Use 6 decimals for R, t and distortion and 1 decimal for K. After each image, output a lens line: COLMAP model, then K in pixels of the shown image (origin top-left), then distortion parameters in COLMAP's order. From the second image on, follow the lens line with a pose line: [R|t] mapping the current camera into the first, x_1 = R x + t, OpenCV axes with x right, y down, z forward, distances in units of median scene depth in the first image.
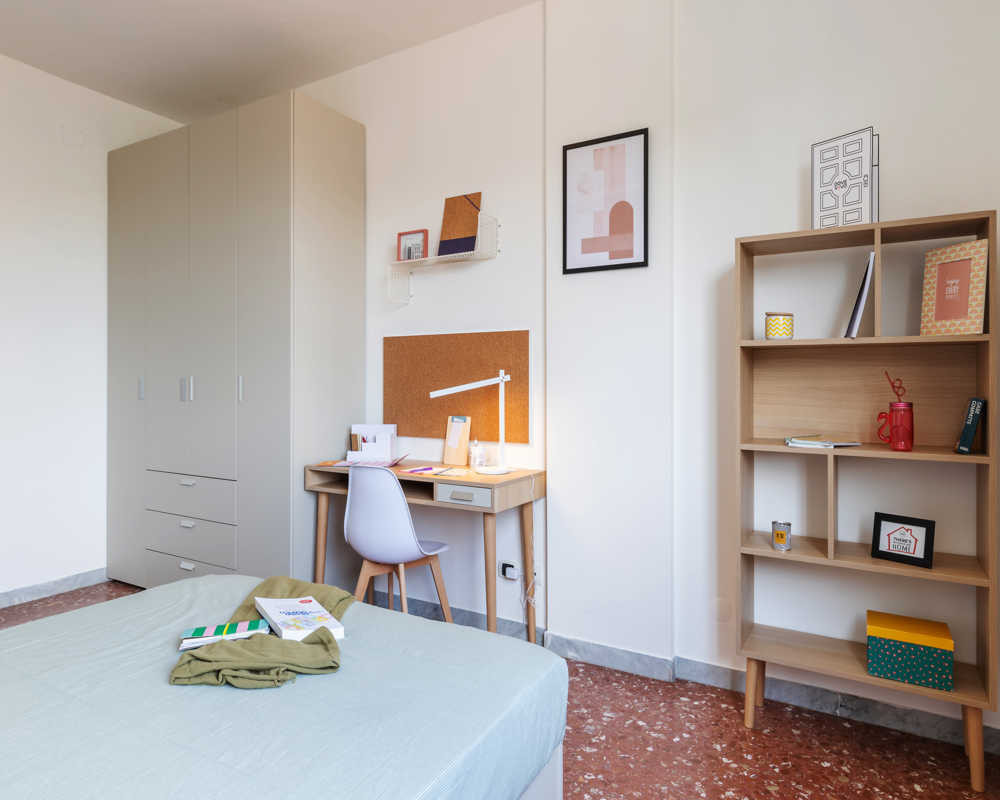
lens RADIAL K [[628.1, 0, 500.0], [0, 628.1, 400.0], [0, 0, 1]] dist [0.001501, 0.000466]
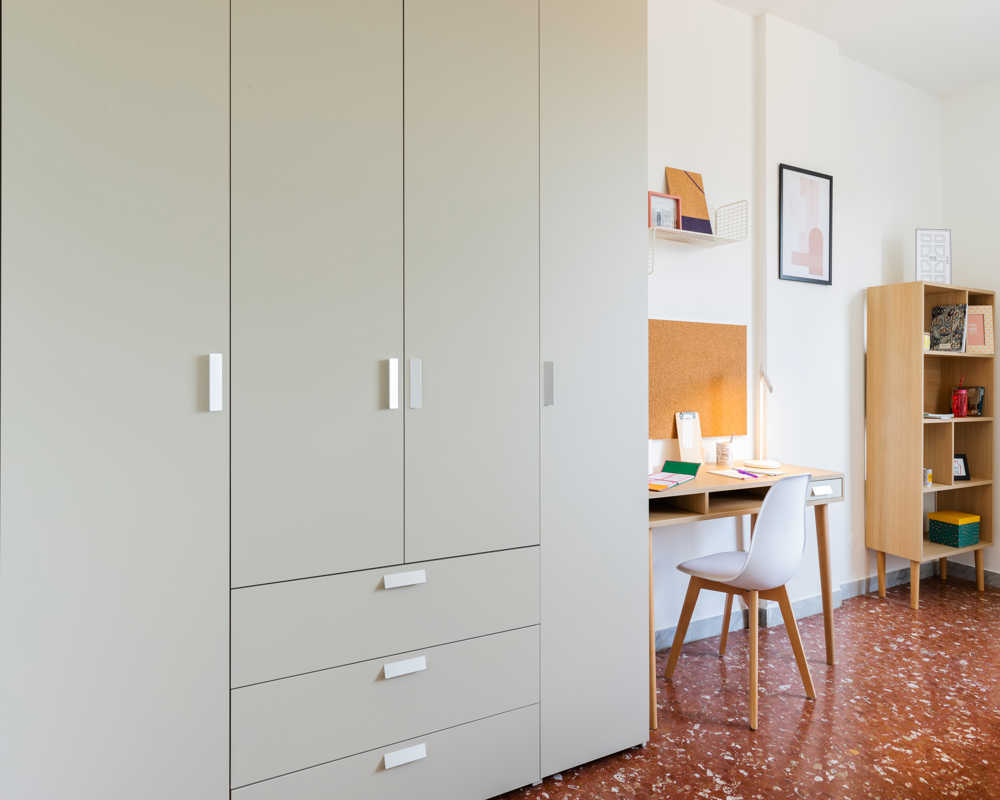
lens RADIAL K [[577.2, 0, 500.6], [0, 577.2, 387.1], [0, 0, 1]] dist [-0.000726, 0.000252]
pose [[0.537211, -0.009182, 0.843398, -1.020636], [0.014181, 0.999898, 0.001853, -0.018046], [-0.843329, 0.010965, 0.537286, 0.867784]]
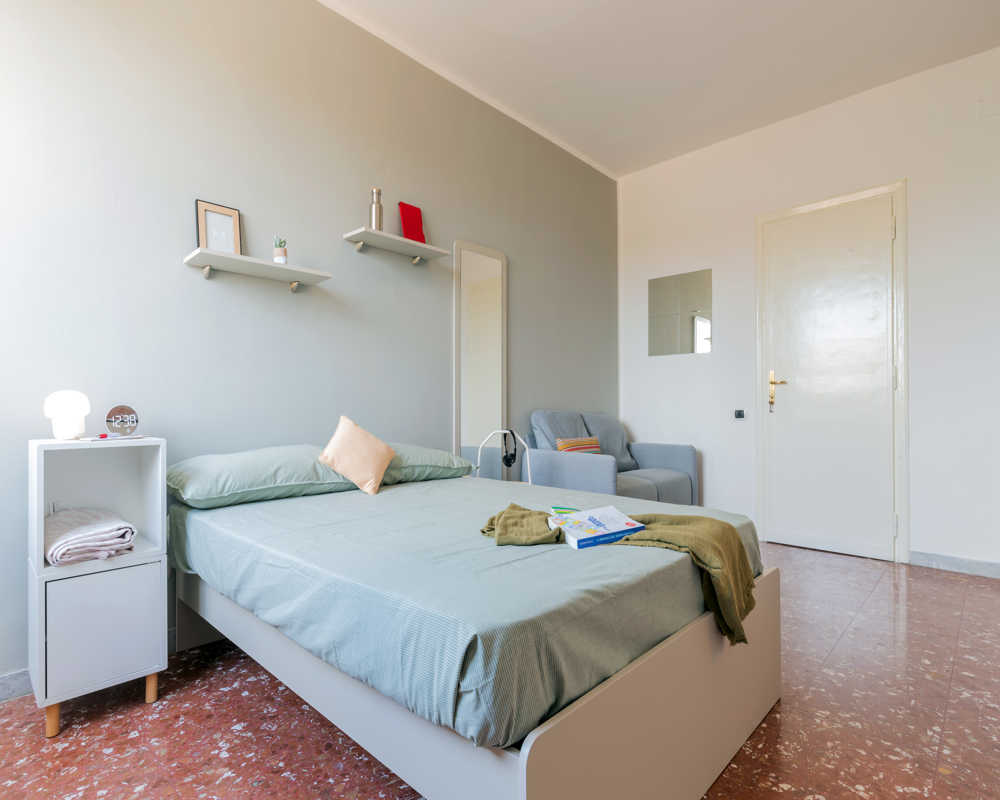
lens RADIAL K [[526.9, 0, 502.8], [0, 526.9, 409.4], [0, 0, 1]] dist [0.001211, 0.000044]
pose [[-0.217822, 0.003680, -0.975982, 0.342395], [-0.027629, 0.999569, 0.009935, 0.076014], [0.975597, 0.029129, -0.217626, 0.575581]]
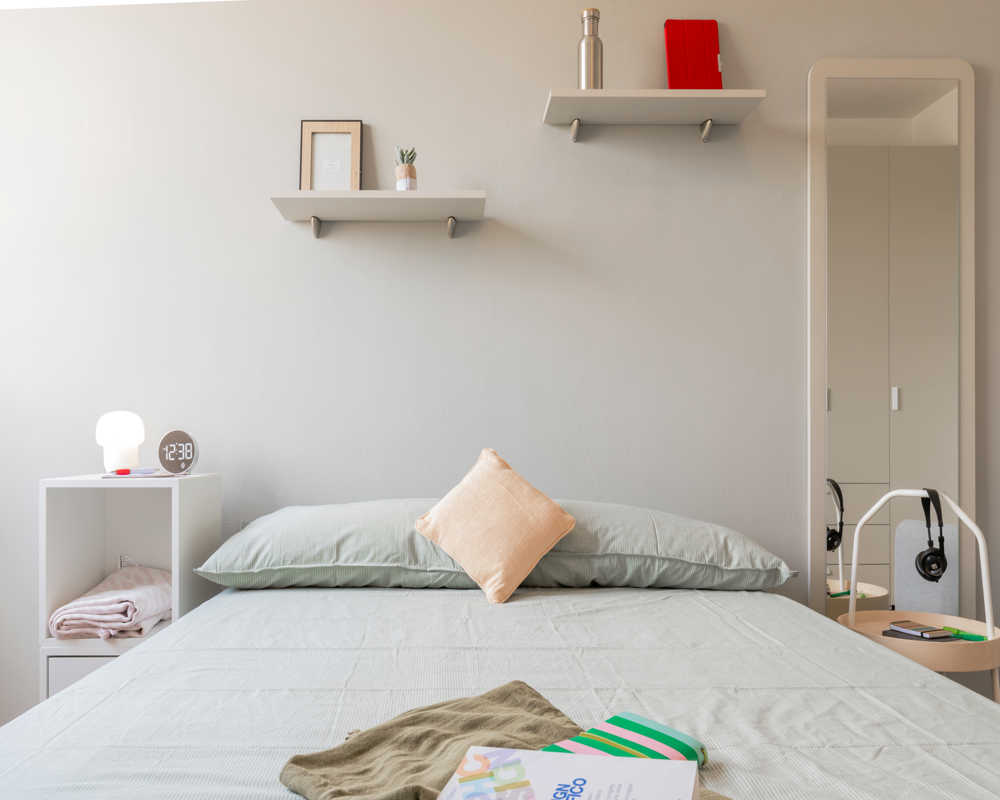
lens RADIAL K [[847.6, 0, 456.0], [0, 847.6, 434.1], [0, 0, 1]] dist [0.005393, -0.000984]
pose [[-0.857196, 0.000281, -0.514990, -0.018289], [-0.015510, 0.999532, 0.026361, 0.069865], [0.514757, 0.030584, -0.856791, 0.755849]]
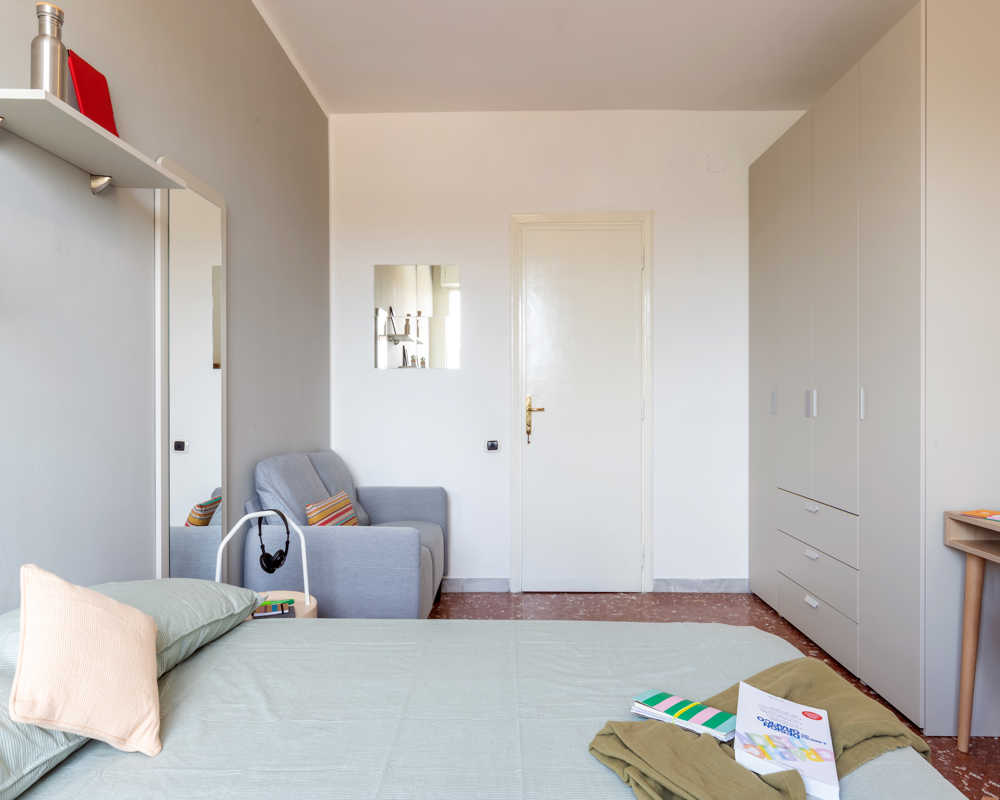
lens RADIAL K [[628.1, 0, 500.0], [0, 628.1, 400.0], [0, 0, 1]] dist [0.001501, 0.000466]
pose [[0.500348, 0.008847, -0.865779, 0.065405], [-0.027475, 0.999606, -0.005664, -0.006330], [0.865389, 0.026622, 0.500394, 0.206276]]
